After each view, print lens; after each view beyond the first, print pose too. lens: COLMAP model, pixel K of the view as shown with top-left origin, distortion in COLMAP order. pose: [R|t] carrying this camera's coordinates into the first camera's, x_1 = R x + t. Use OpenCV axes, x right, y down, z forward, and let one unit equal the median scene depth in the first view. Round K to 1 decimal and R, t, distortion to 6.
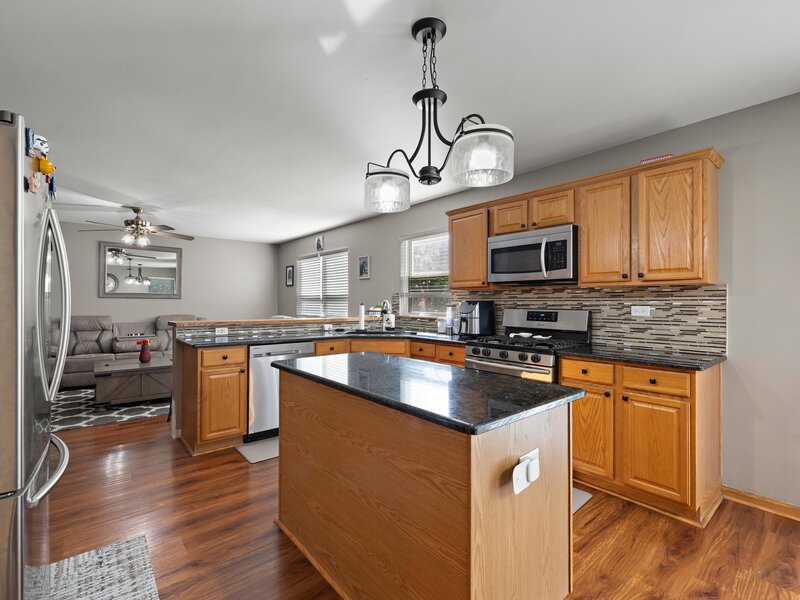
lens RADIAL K [[378.4, 0, 400.0], [0, 378.4, 301.3], [0, 0, 1]] dist [-0.006359, 0.000031]
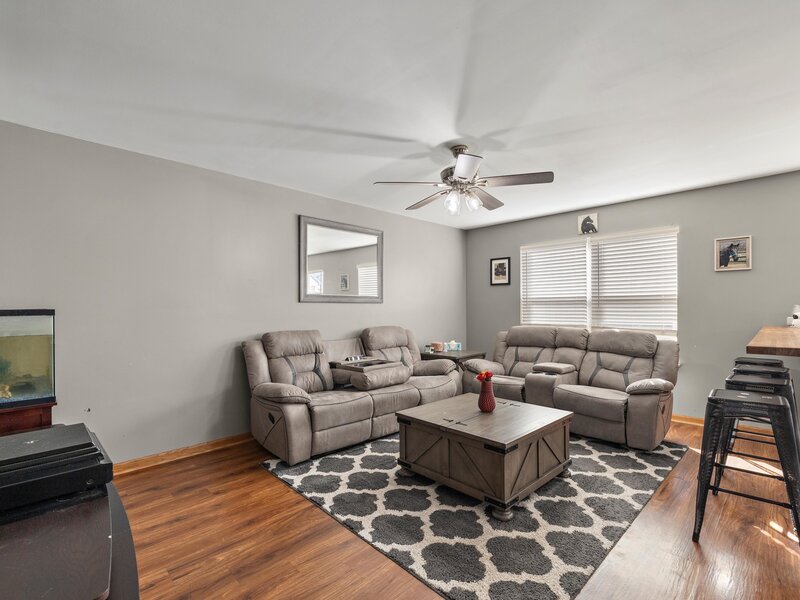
lens RADIAL K [[378.4, 0, 398.0], [0, 378.4, 307.1], [0, 0, 1]] dist [-0.006359, 0.000031]
pose [[0.997150, -0.010270, 0.074748, -1.135845], [0.009998, 0.999942, 0.004011, -0.003950], [-0.074785, -0.003253, 0.997194, 0.570569]]
